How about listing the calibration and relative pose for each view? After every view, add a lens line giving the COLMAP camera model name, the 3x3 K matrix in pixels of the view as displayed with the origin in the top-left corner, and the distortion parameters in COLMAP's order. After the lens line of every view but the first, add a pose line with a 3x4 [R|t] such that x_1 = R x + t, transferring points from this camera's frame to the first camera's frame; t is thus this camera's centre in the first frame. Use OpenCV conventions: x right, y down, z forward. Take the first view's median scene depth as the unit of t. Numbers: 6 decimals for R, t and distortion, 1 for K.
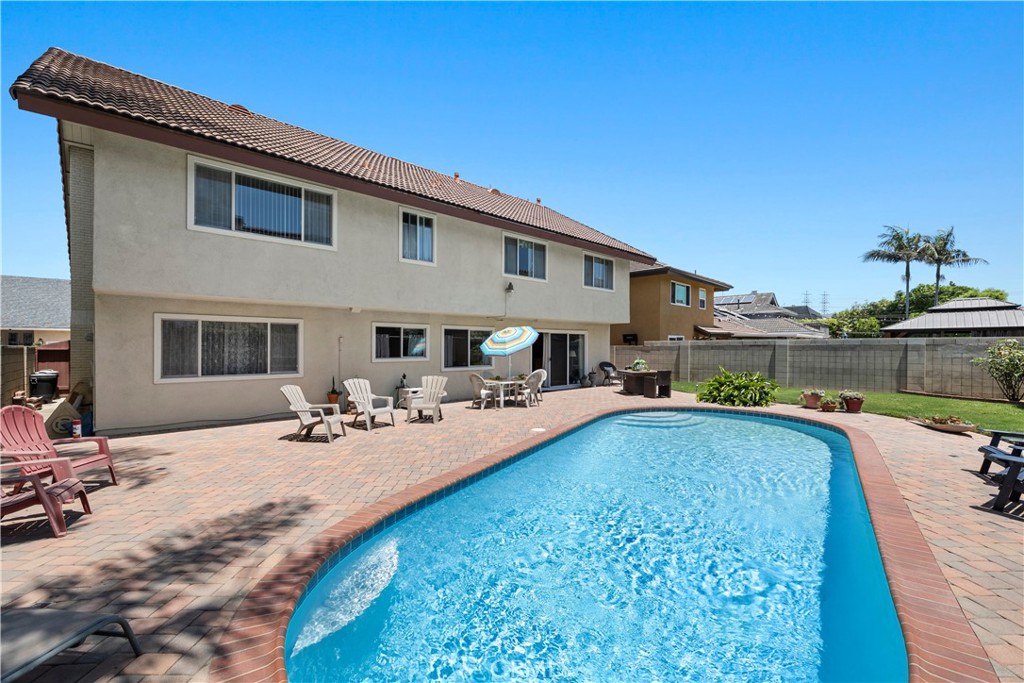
lens RADIAL K [[439.8, 0, 524.8], [0, 439.8, 344.2], [0, 0, 1]] dist [-0.000295, 0.000105]
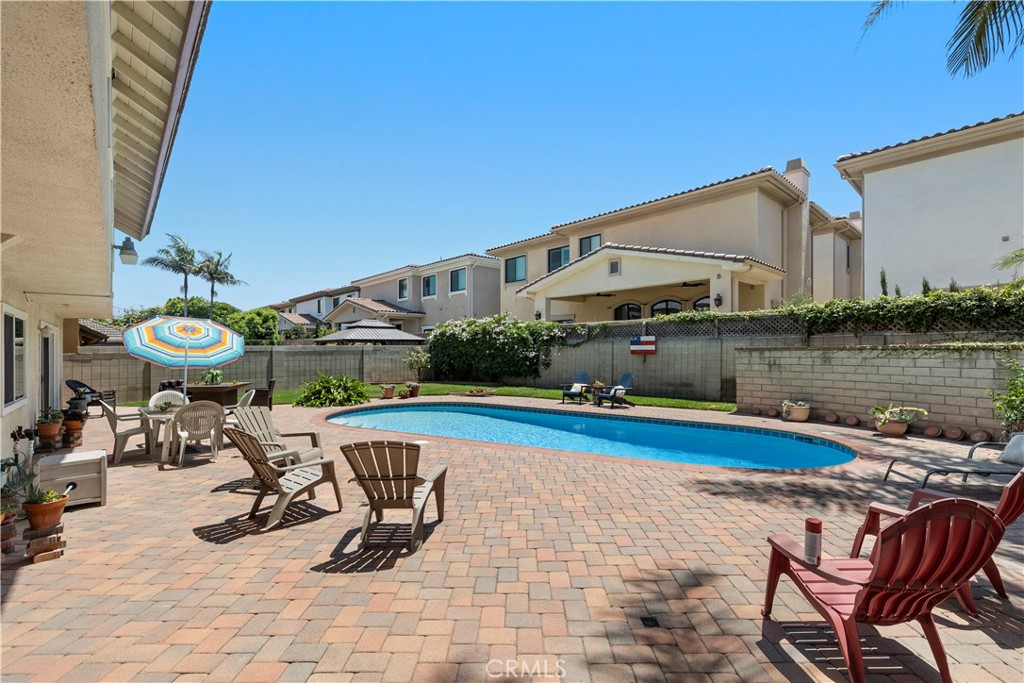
lens RADIAL K [[439.8, 0, 524.8], [0, 439.8, 344.2], [0, 0, 1]] dist [-0.000295, 0.000105]
pose [[0.020066, 0.012757, 0.999717, -0.459290], [0.005295, 0.999903, -0.012865, 0.002344], [-0.999785, 0.005552, 0.019997, 0.395117]]
